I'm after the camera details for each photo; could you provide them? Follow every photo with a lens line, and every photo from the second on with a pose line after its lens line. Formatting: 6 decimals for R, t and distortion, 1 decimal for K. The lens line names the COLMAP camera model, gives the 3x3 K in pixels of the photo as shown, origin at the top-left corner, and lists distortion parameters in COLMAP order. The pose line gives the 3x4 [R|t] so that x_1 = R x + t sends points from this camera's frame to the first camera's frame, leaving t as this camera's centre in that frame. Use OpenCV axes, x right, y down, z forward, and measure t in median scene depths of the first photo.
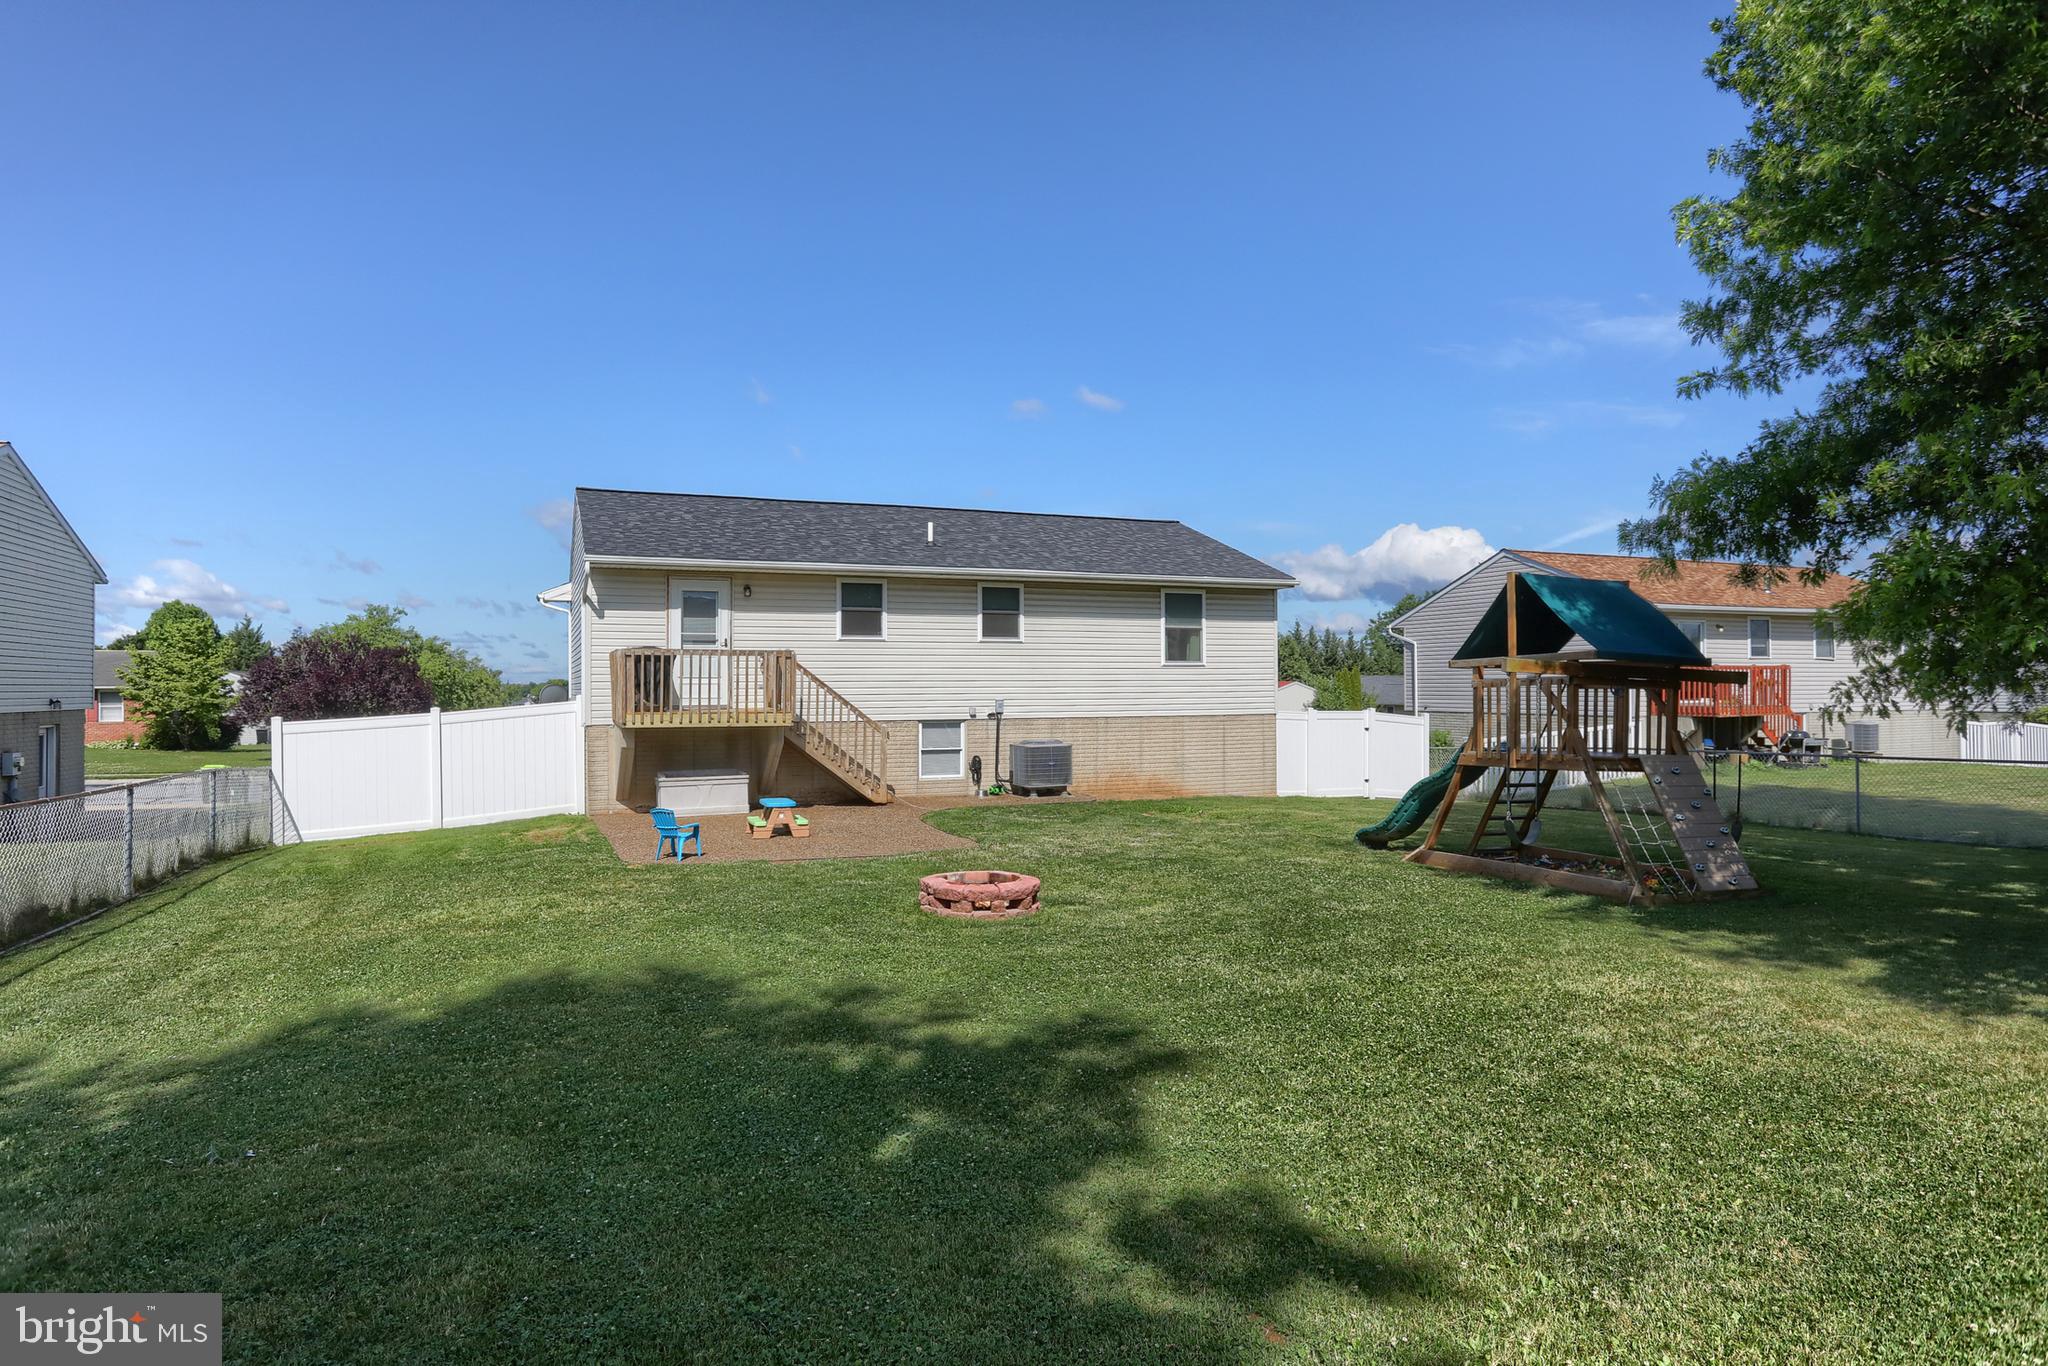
lens RADIAL K [[1171.0, 0, 1024.4], [0, 1171.0, 684.9], [0, 0, 1]] dist [-0.019427, -0.001075]
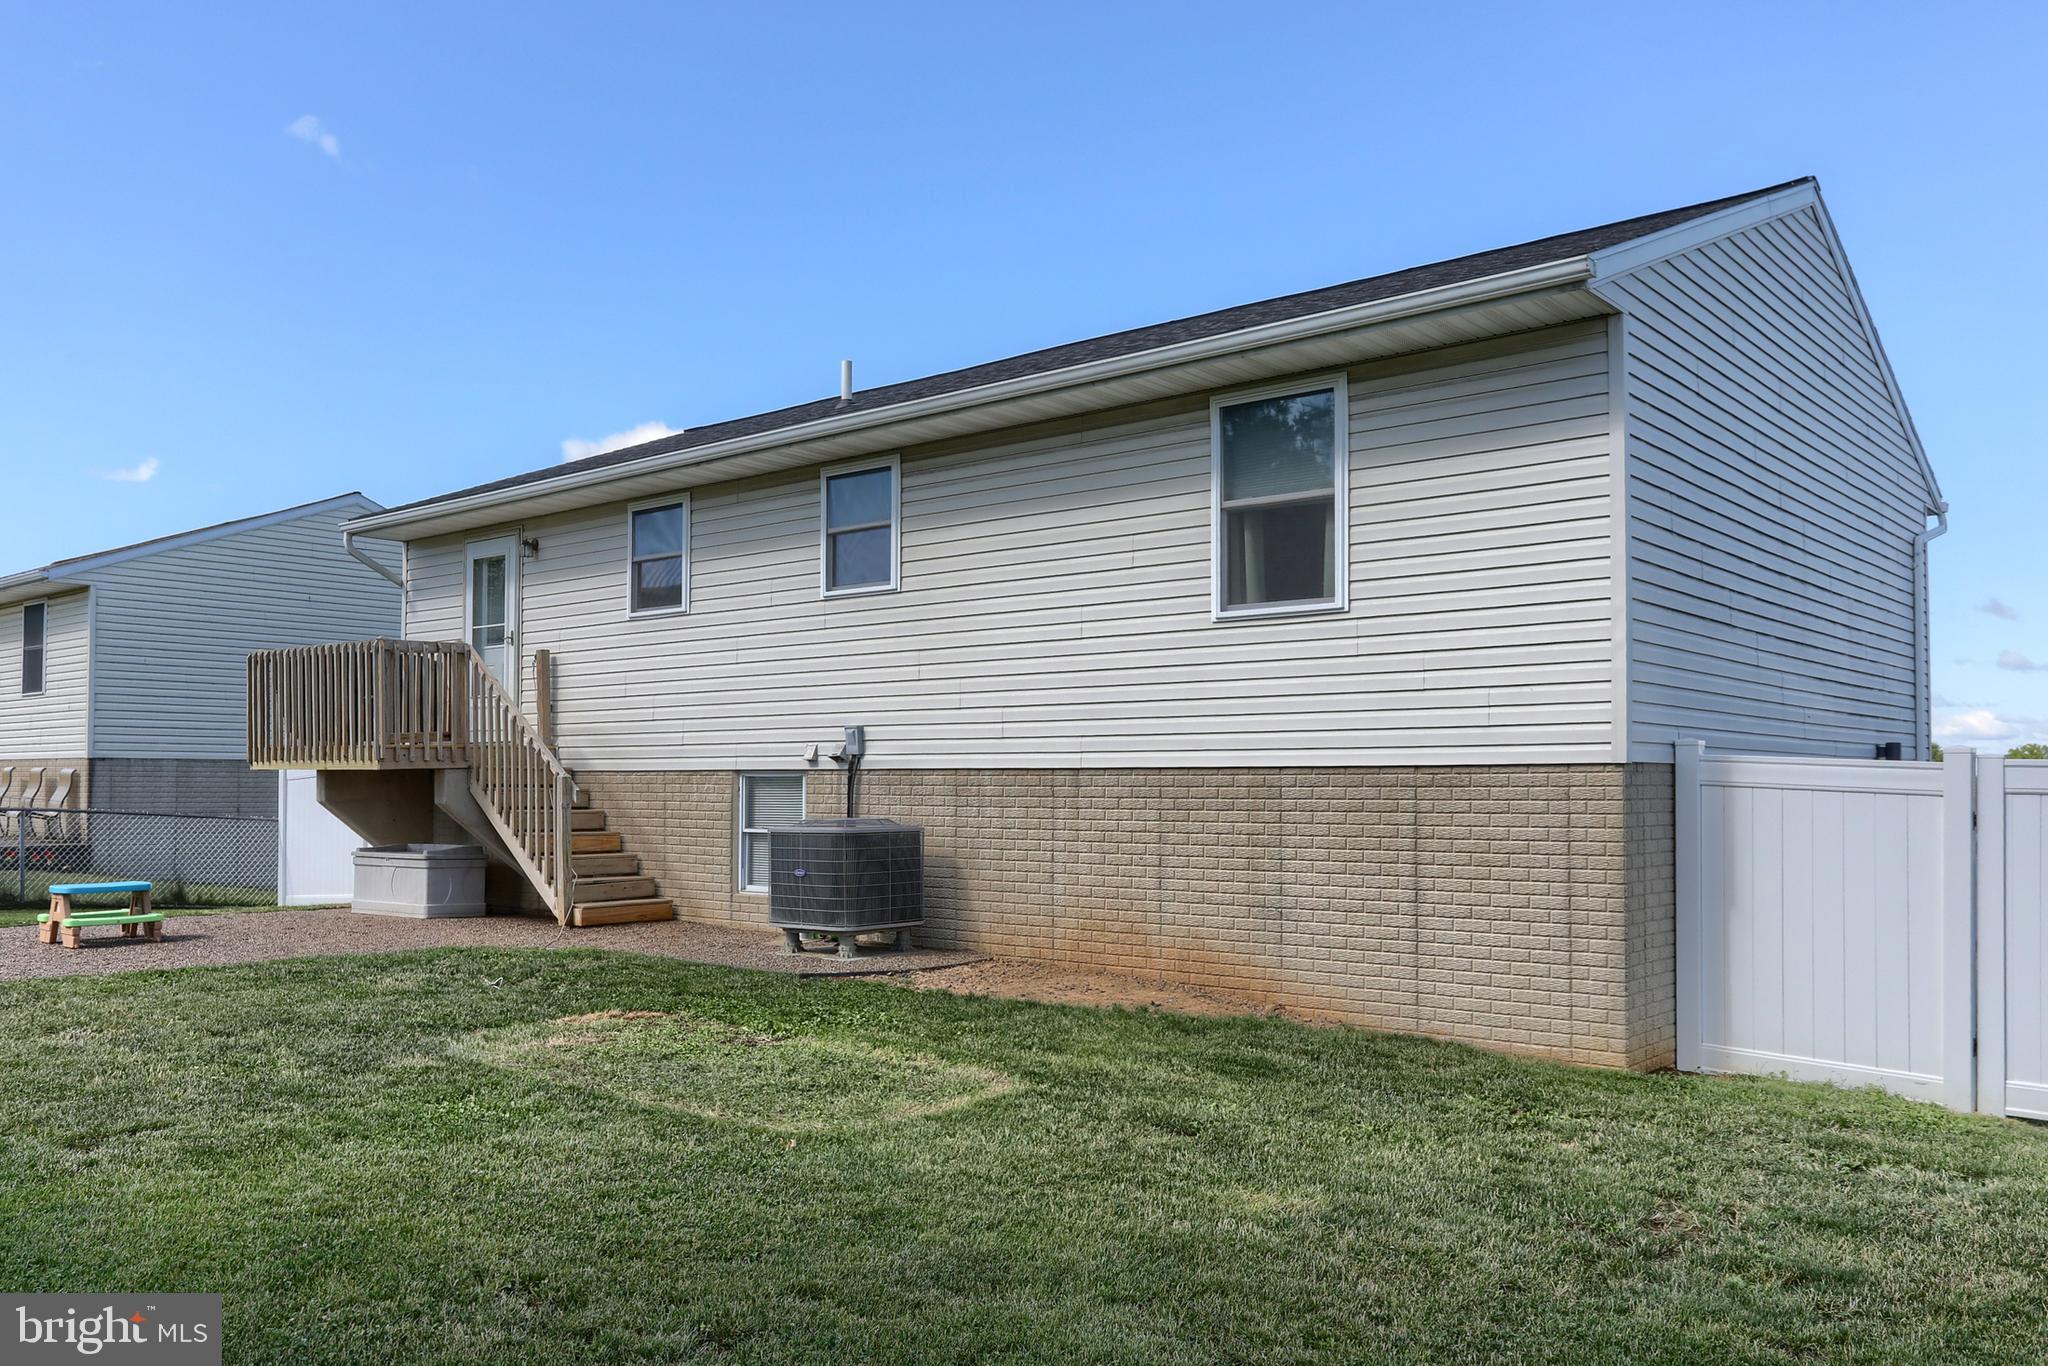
lens RADIAL K [[1730.6, 0, 843.2], [0, 1730.6, 766.3], [0, 0, 1]] dist [0.037962, 0.001959]
pose [[0.369368, 0.001164, -0.929282, 0.619002], [0.003954, 0.999988, 0.002825, 0.027346], [0.929275, -0.004718, 0.369359, 0.802077]]
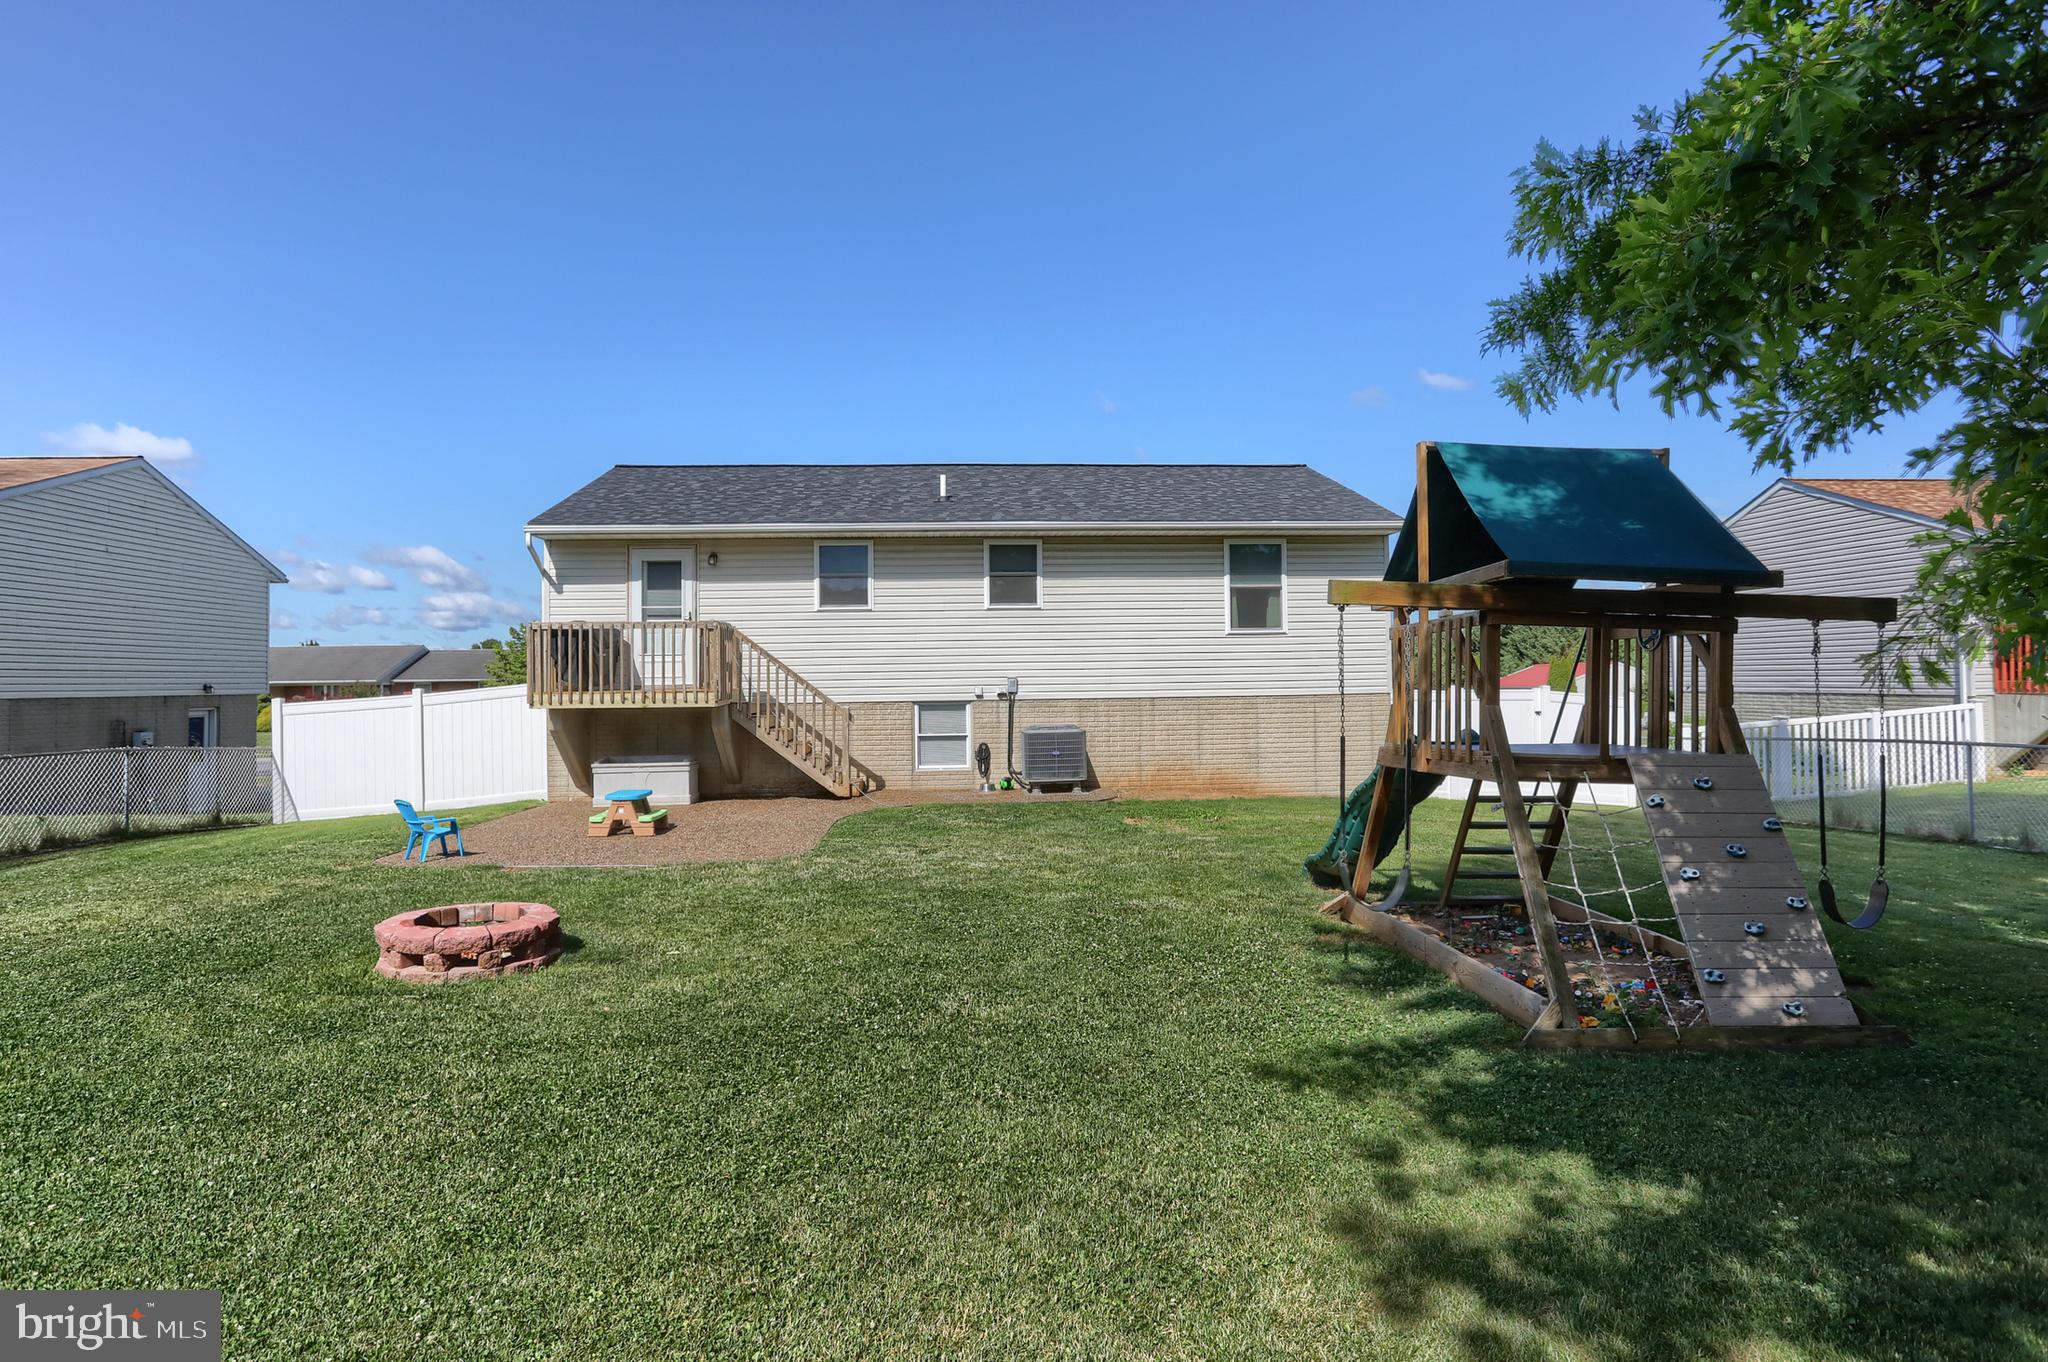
lens RADIAL K [[1114.5, 0, 1010.1], [0, 1114.5, 660.4], [0, 0, 1]] dist [-0.031474, 0.002722]
pose [[0.949507, -0.013910, -0.313438, 0.244493], [0.010107, 0.999854, -0.013755, 0.012354], [0.313584, 0.009892, 0.949509, 0.247847]]
